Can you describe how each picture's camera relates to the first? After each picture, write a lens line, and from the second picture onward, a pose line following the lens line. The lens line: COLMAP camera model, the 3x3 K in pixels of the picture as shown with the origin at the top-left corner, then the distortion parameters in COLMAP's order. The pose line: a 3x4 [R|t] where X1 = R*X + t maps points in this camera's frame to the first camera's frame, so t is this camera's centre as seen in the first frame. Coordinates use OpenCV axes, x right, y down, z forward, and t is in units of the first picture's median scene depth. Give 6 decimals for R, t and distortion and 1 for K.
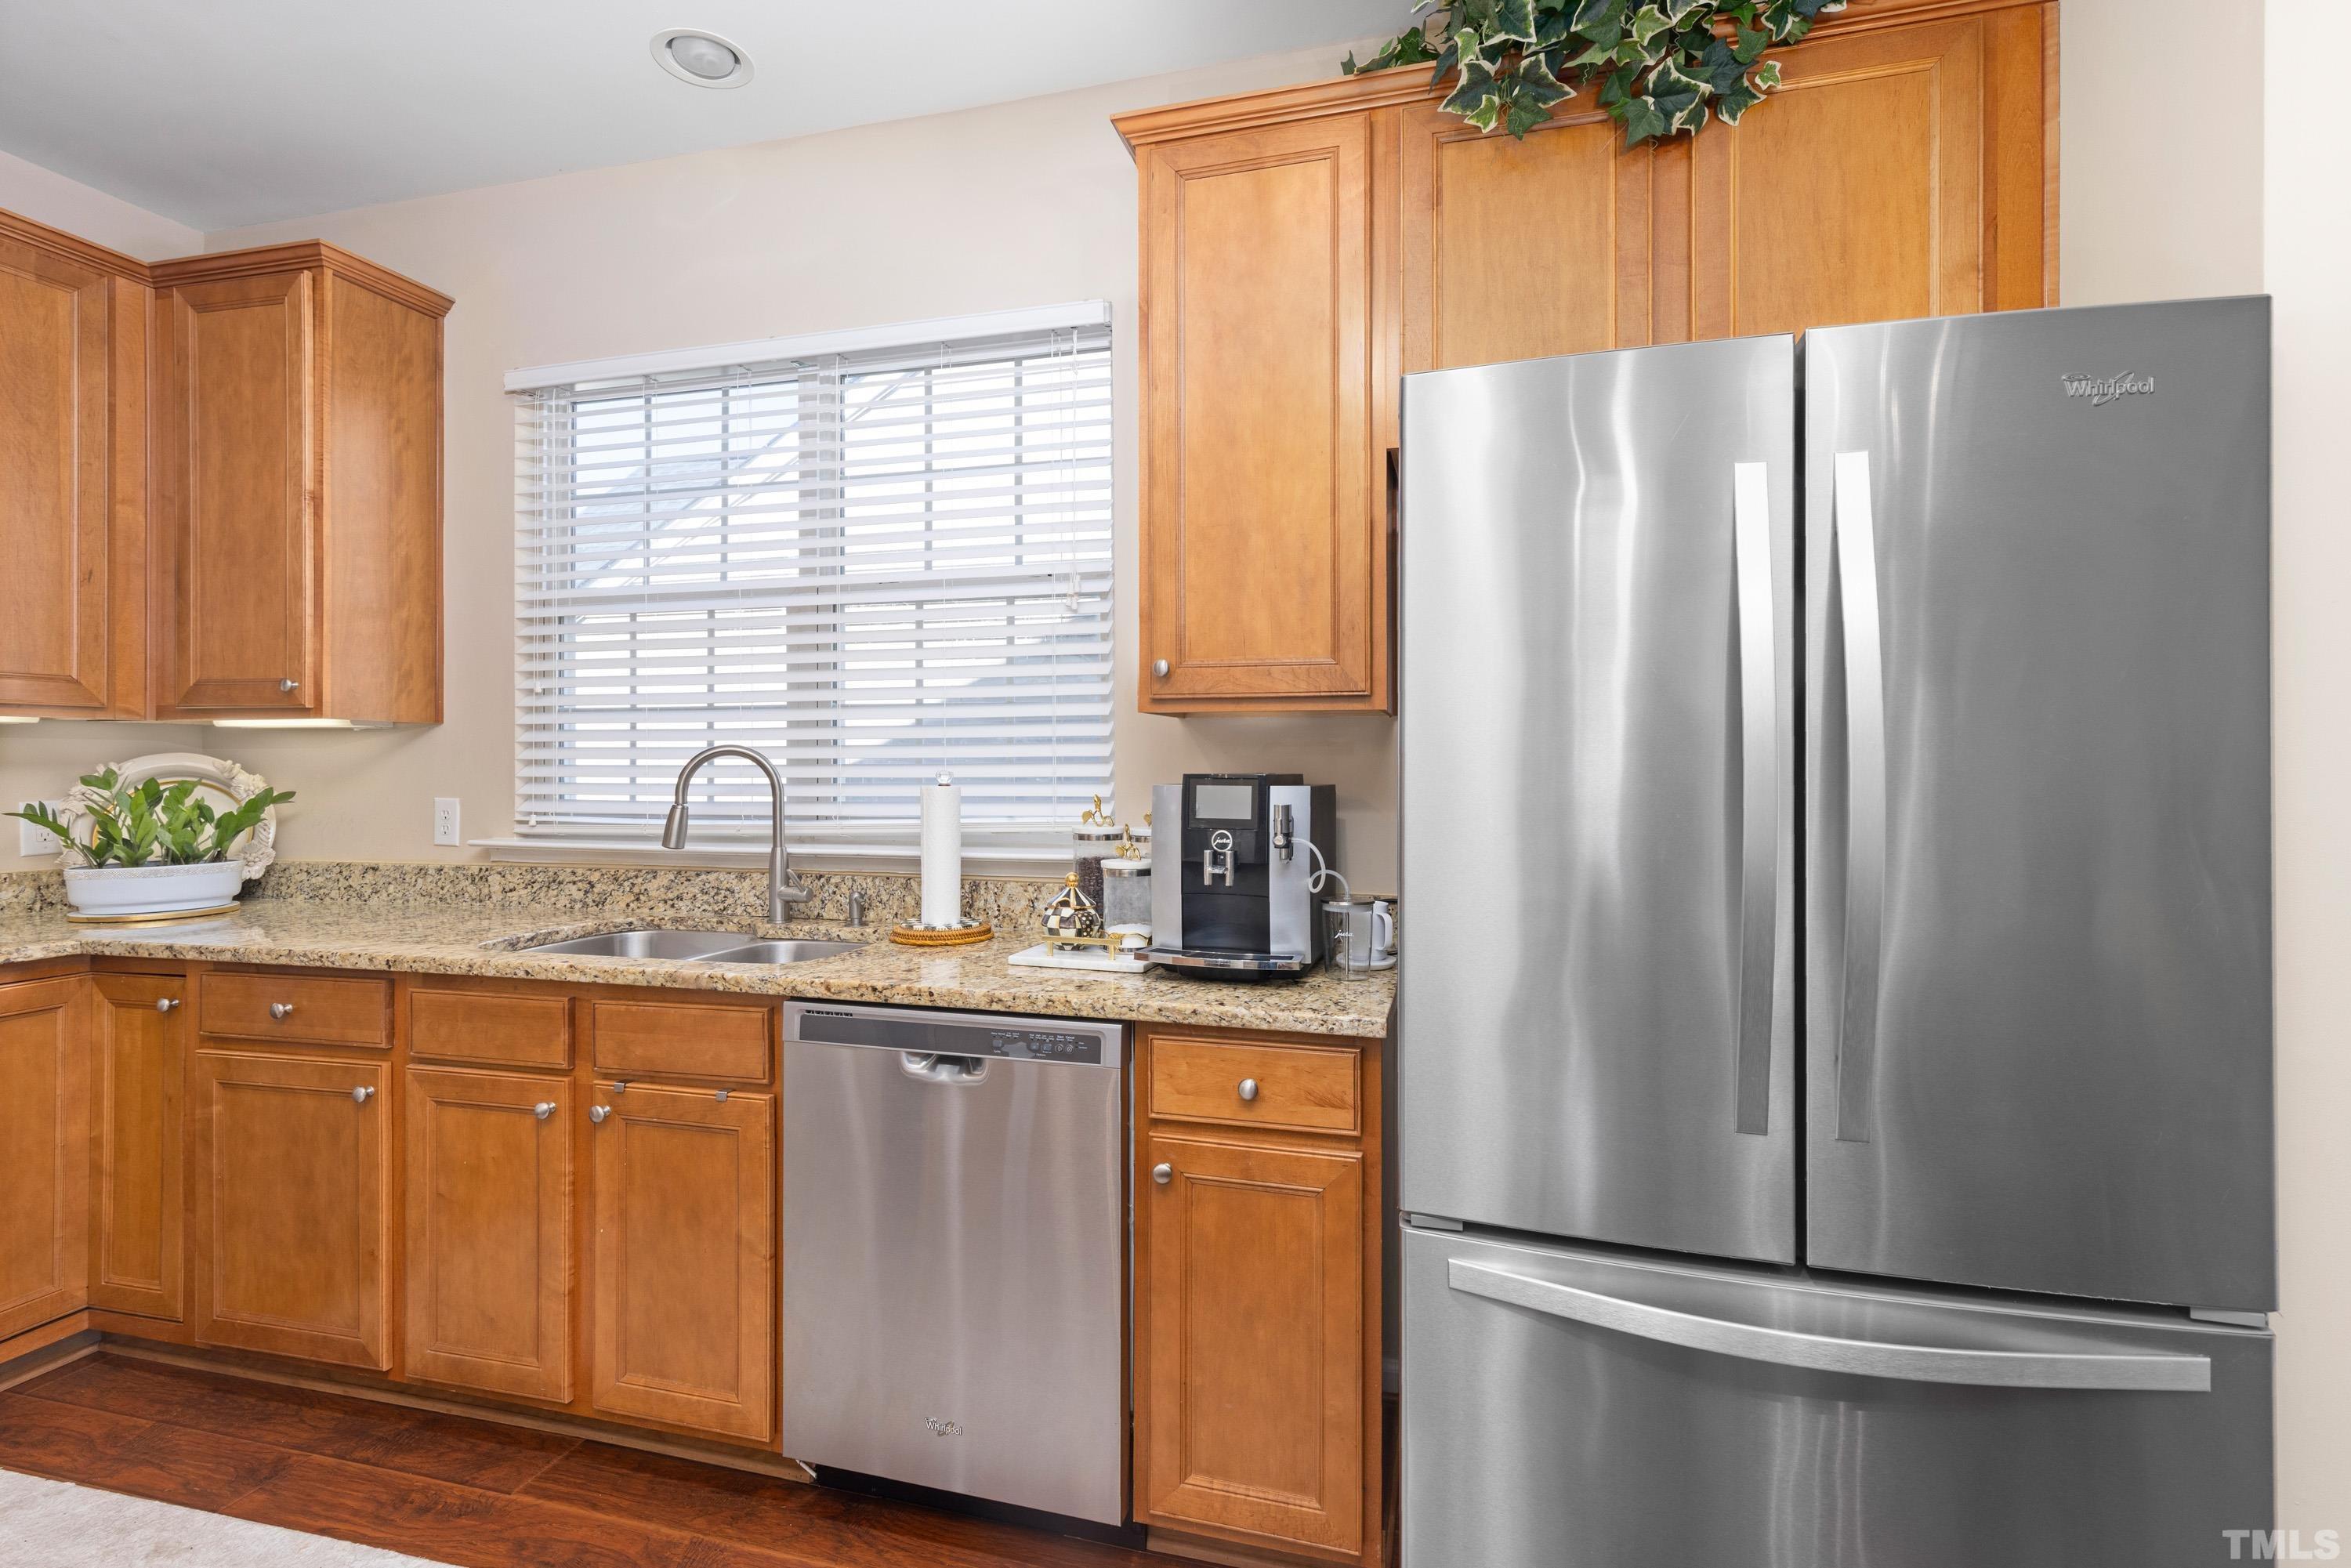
lens RADIAL K [[1073.7, 0, 1182.5], [0, 1073.7, 738.3], [0, 0, 1]] dist [-0.000426, -0.000886]
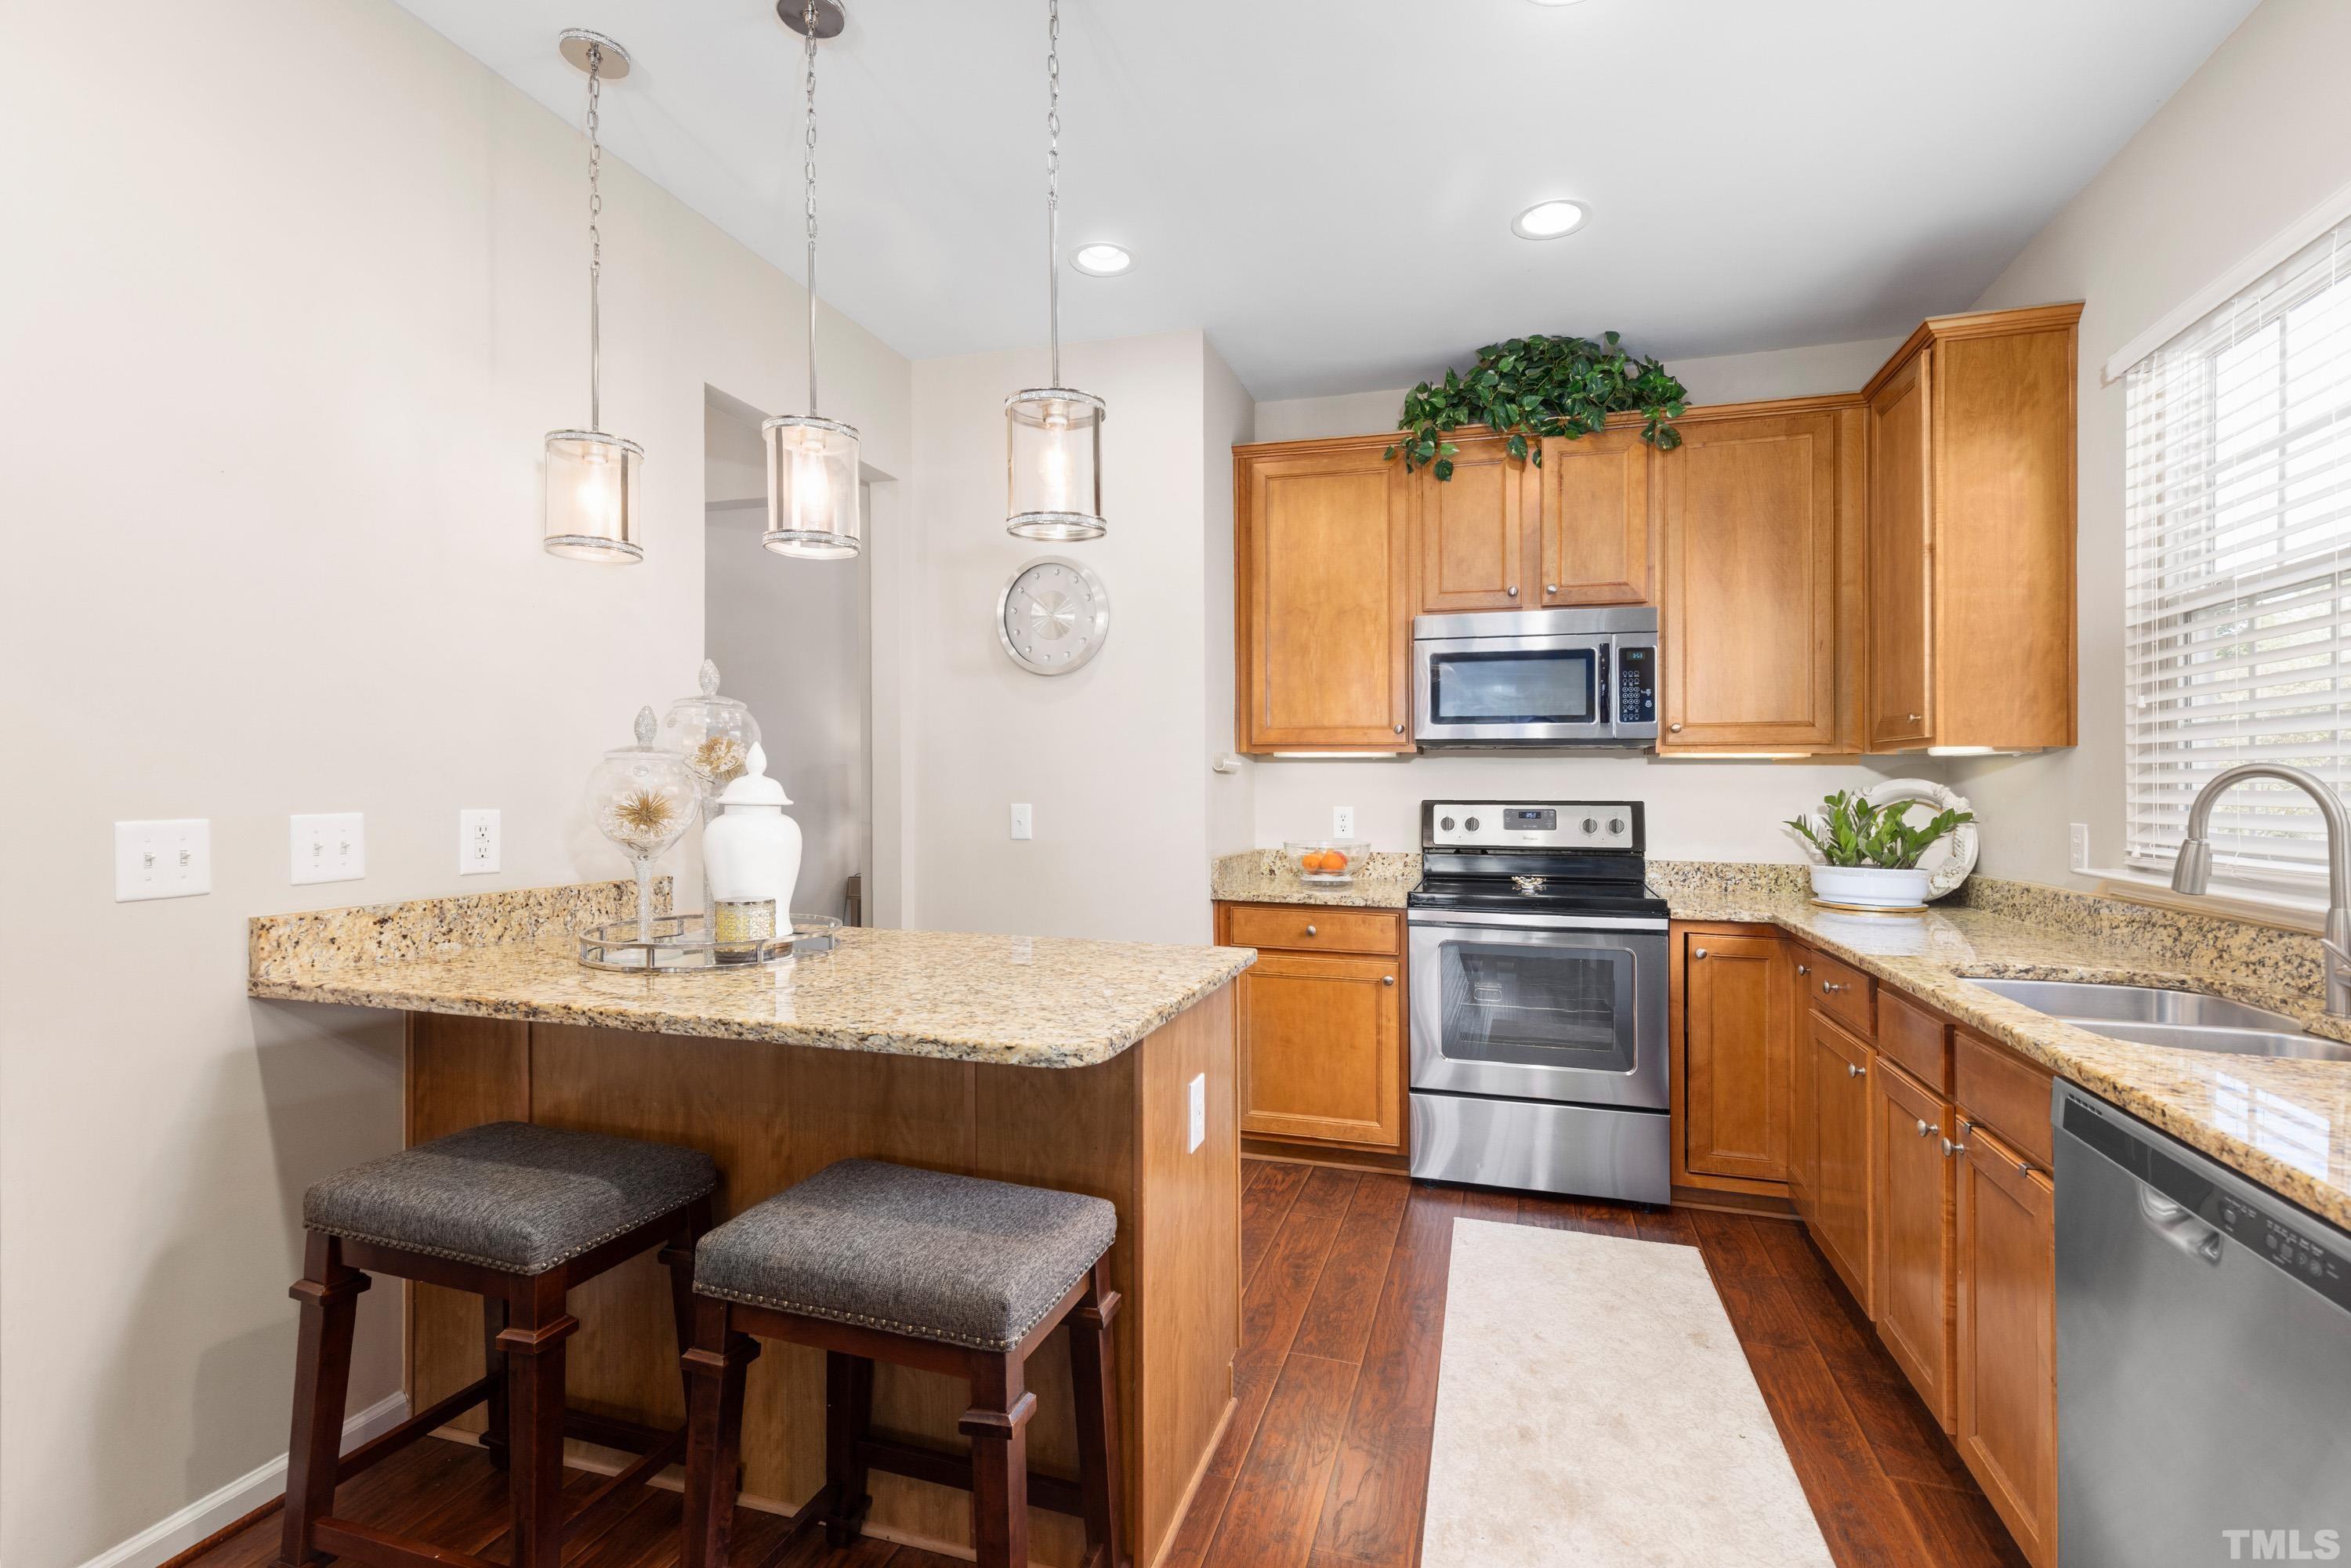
lens RADIAL K [[1073.7, 0, 1176.3], [0, 1073.7, 777.0], [0, 0, 1]] dist [-0.000426, -0.000886]
pose [[-0.072166, -0.007800, -0.997362, 0.358757], [0.015891, 0.999833, -0.008969, 0.010391], [0.997266, -0.016497, -0.072030, 0.287824]]
